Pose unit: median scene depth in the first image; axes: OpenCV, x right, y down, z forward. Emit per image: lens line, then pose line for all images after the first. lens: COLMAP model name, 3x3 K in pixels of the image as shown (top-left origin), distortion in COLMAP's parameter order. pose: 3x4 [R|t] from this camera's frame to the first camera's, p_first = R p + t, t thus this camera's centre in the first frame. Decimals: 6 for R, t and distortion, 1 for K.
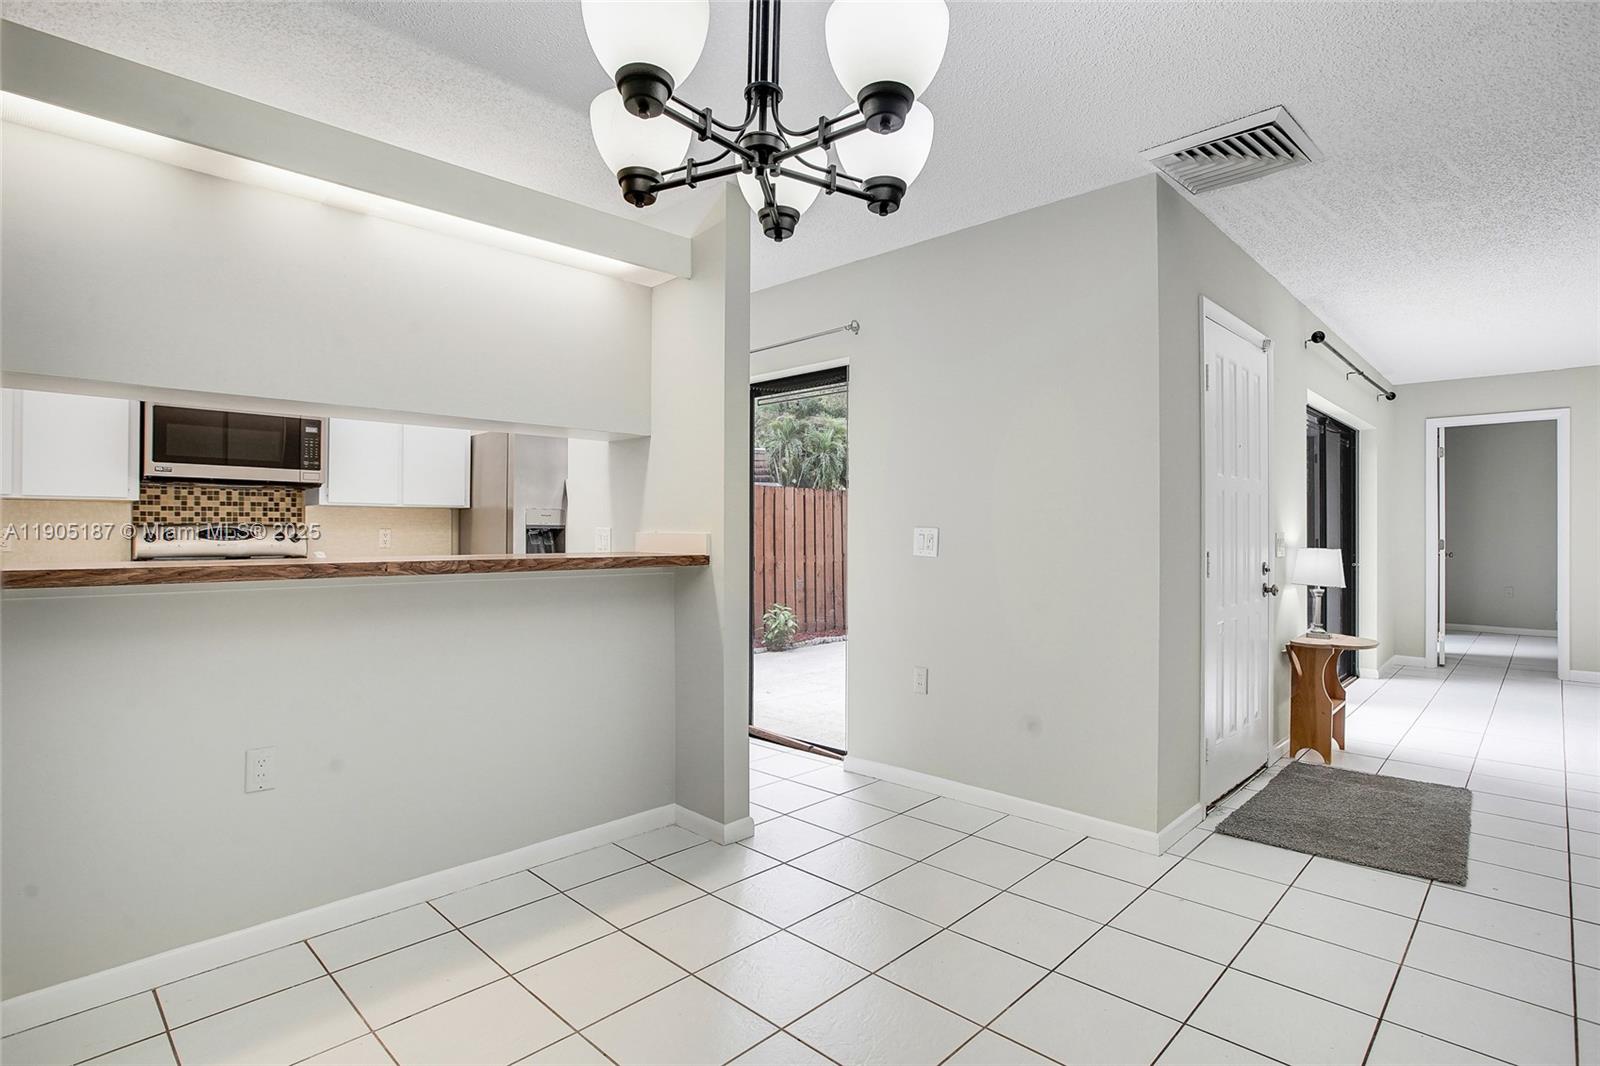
lens RADIAL K [[798.3, 0, 802.4], [0, 798.3, 529.5], [0, 0, 1]] dist [-0.007992, 0.000119]
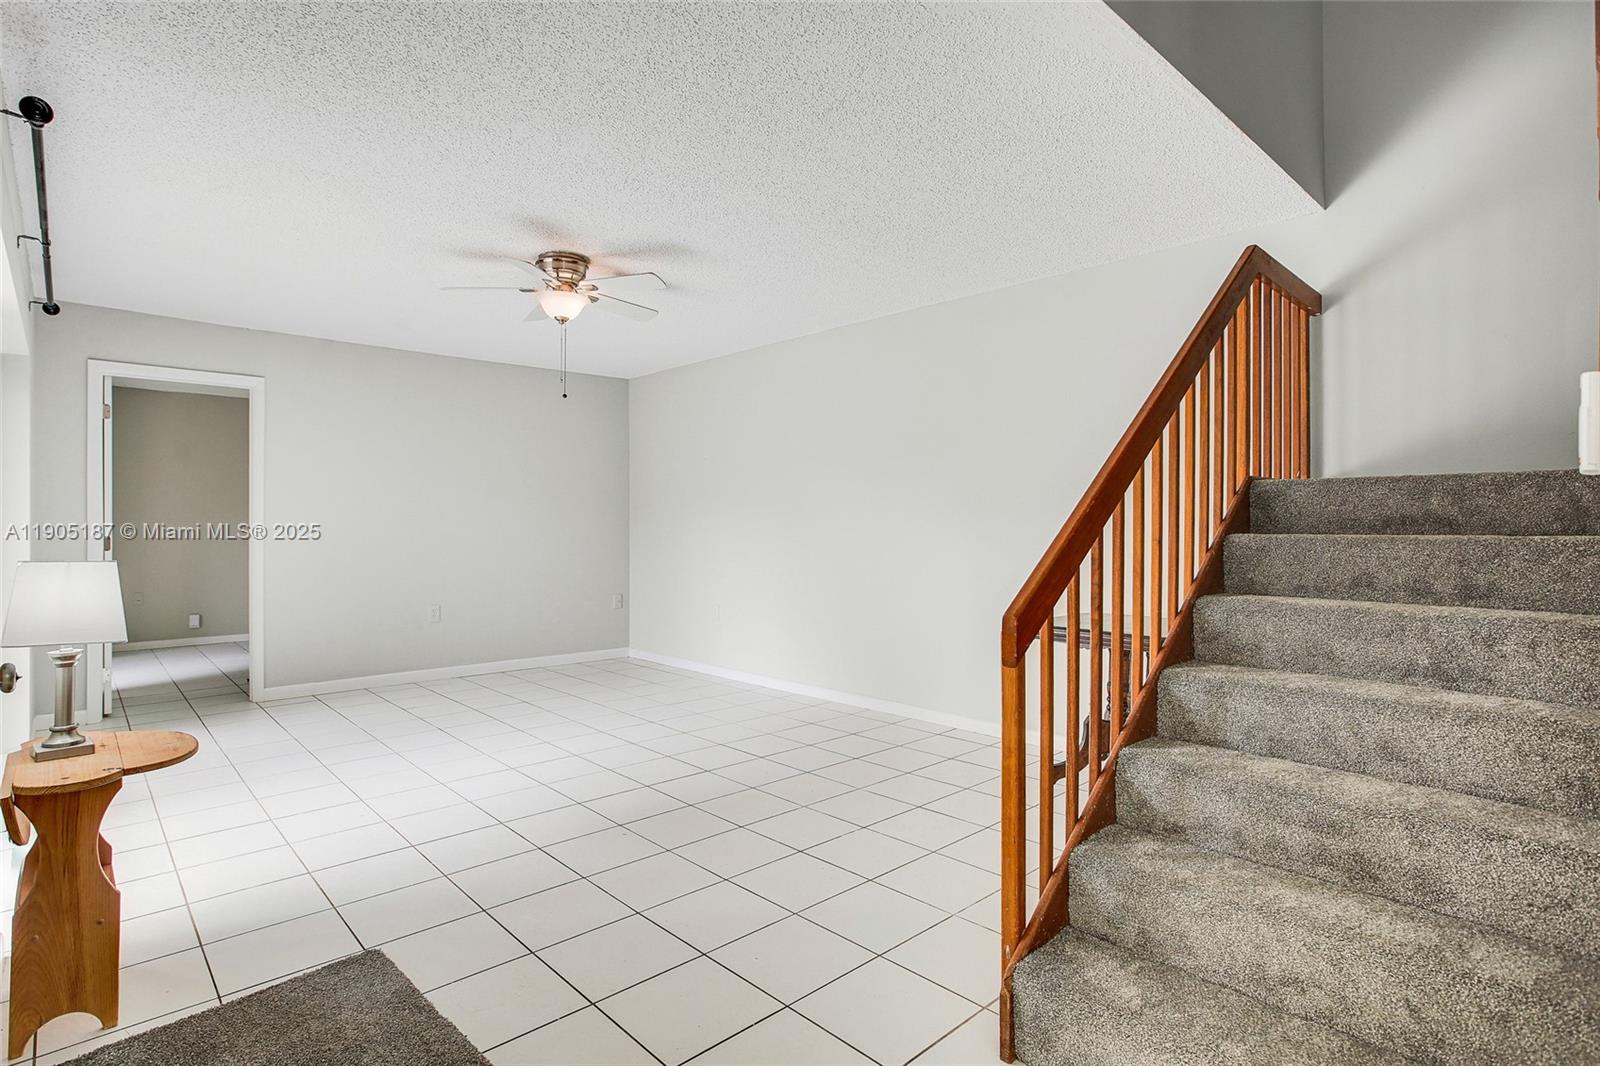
lens RADIAL K [[798.3, 0, 802.4], [0, 798.3, 529.5], [0, 0, 1]] dist [-0.007992, 0.000119]
pose [[0.050744, -0.007636, 0.998682, 0.149212], [-0.000722, 0.999970, 0.007683, 0.000753], [-0.998711, -0.001110, 0.050737, 0.384053]]
